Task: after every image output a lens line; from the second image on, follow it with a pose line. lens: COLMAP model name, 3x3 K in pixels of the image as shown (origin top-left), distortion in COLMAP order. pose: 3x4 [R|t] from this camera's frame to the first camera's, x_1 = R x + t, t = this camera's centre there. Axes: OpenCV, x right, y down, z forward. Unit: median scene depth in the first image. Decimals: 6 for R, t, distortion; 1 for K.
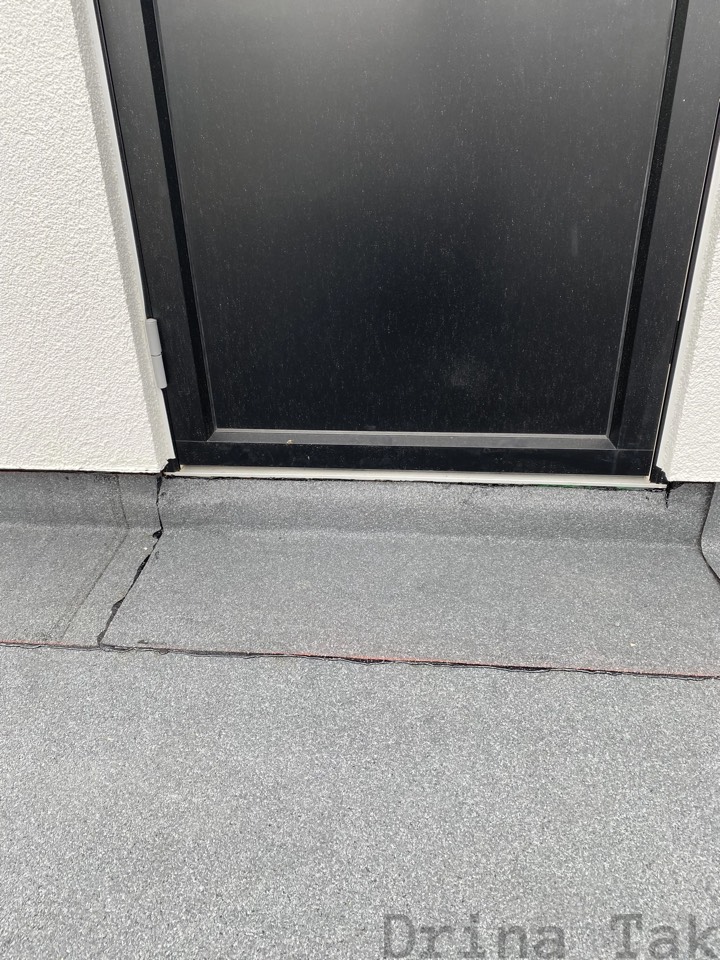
lens RADIAL K [[731.1, 0, 355.4], [0, 731.1, 481.4], [0, 0, 1]] dist [0.022527, -0.025133]
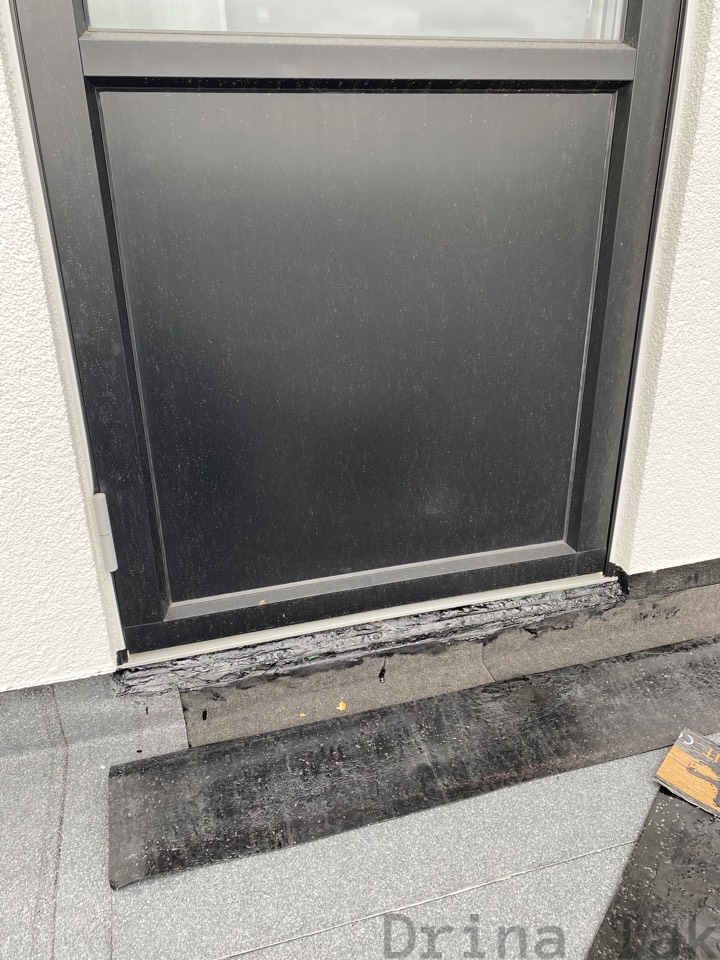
lens RADIAL K [[731.1, 0, 362.2], [0, 731.1, 482.1], [0, 0, 1]] dist [0.022527, -0.025133]
pose [[0.924503, -0.134810, 0.356540, -0.298116], [0.172154, 0.982210, -0.075015, -0.120019], [-0.340085, 0.130732, 0.931264, 0.115626]]
